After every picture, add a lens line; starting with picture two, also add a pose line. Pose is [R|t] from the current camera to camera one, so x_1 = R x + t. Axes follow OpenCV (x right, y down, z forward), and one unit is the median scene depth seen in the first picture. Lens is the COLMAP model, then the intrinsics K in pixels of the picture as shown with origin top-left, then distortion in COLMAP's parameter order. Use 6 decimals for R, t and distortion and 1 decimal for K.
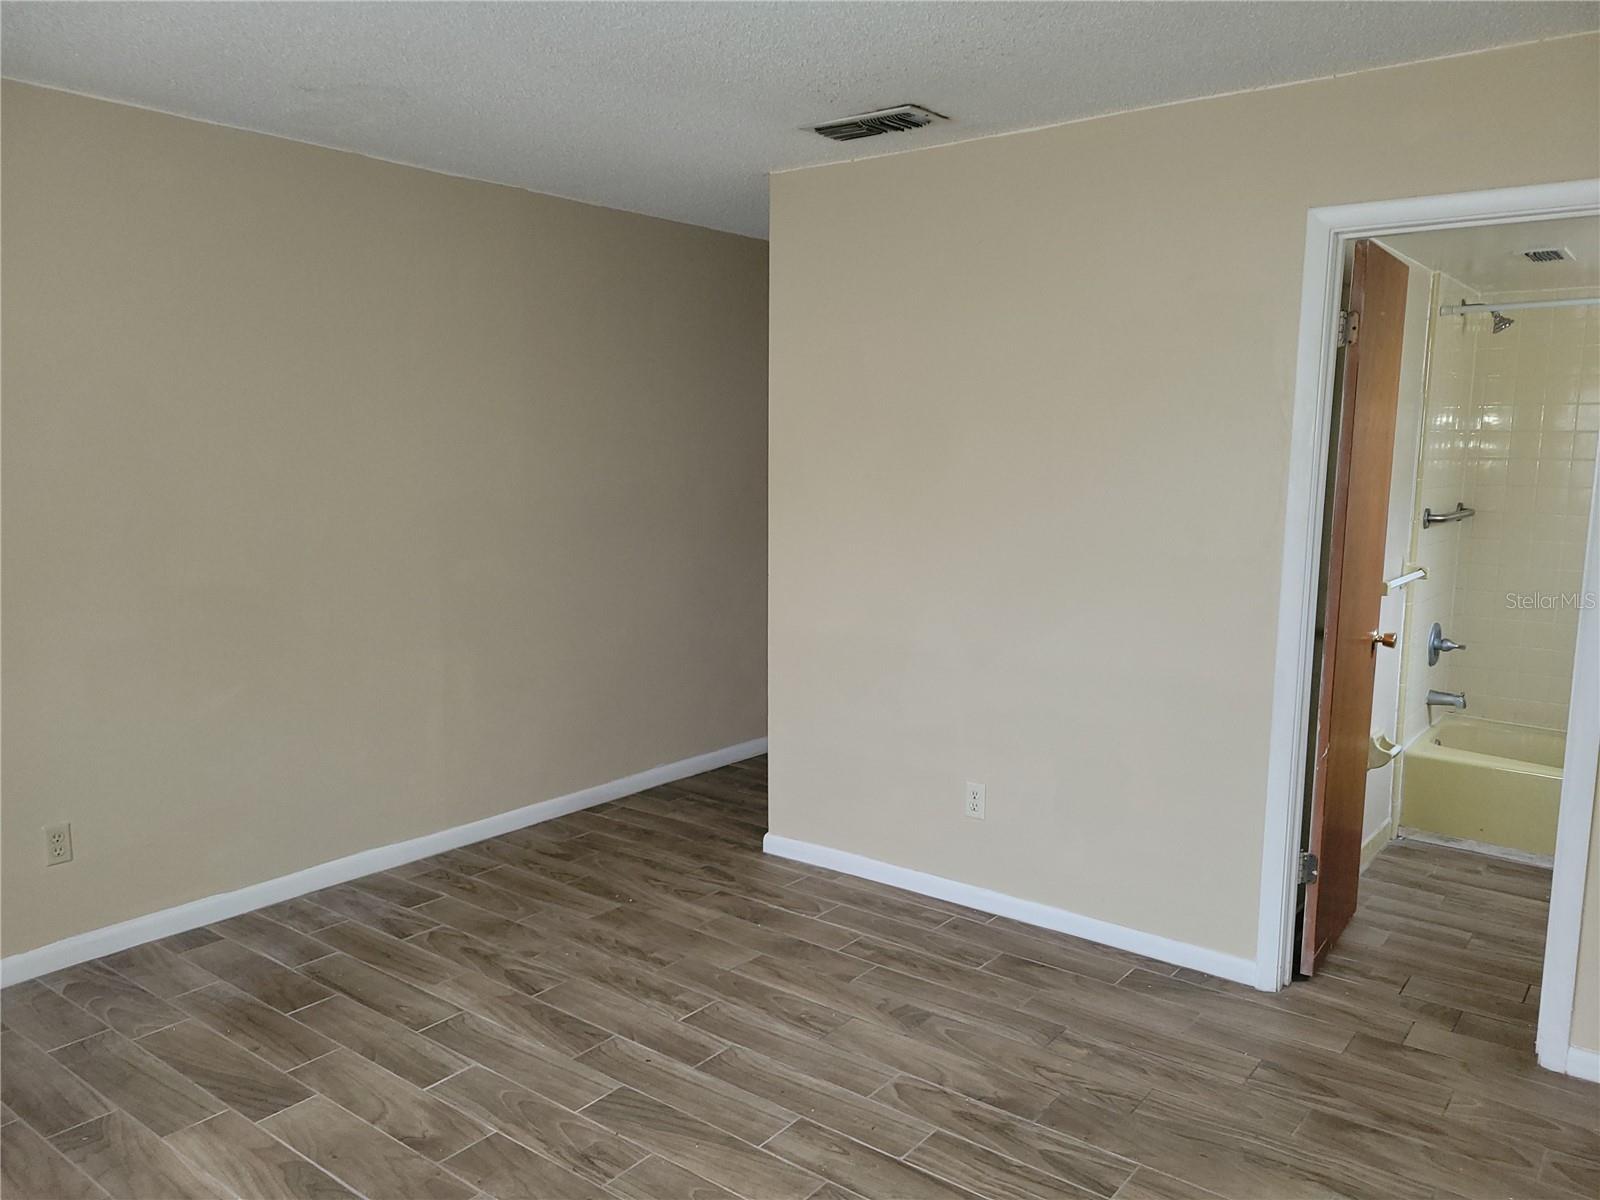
lens RADIAL K [[1217.7, 0, 794.6], [0, 1217.7, 626.5], [0, 0, 1]] dist [0.038891, -0.006187]
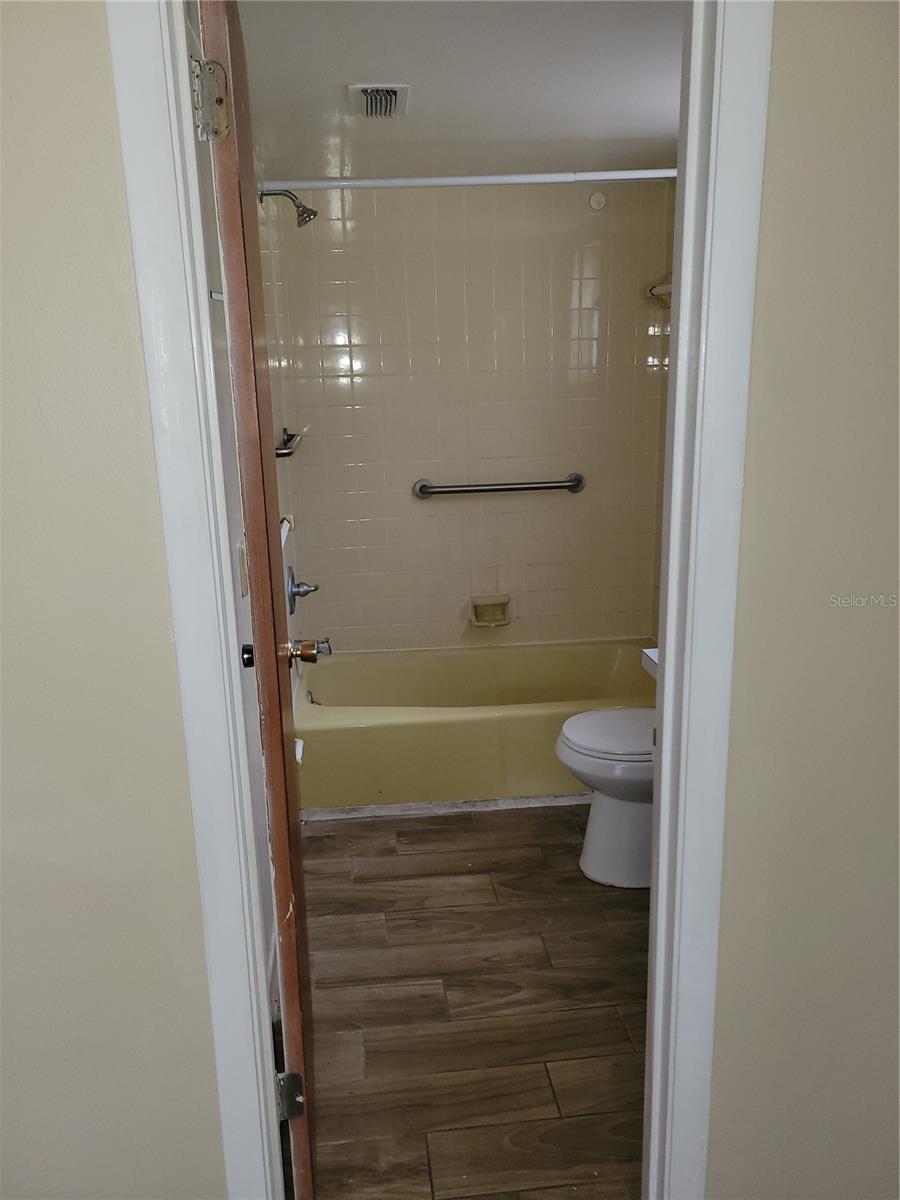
lens RADIAL K [[913.2, 0, 450.0], [0, 913.2, 600.0], [0, 0, 1]] dist [0.038891, -0.006187]
pose [[0.713401, -0.201080, 0.671287, 0.200320], [0.132396, 0.979370, 0.152661, -0.084081], [-0.688135, -0.020033, 0.725306, 0.566208]]
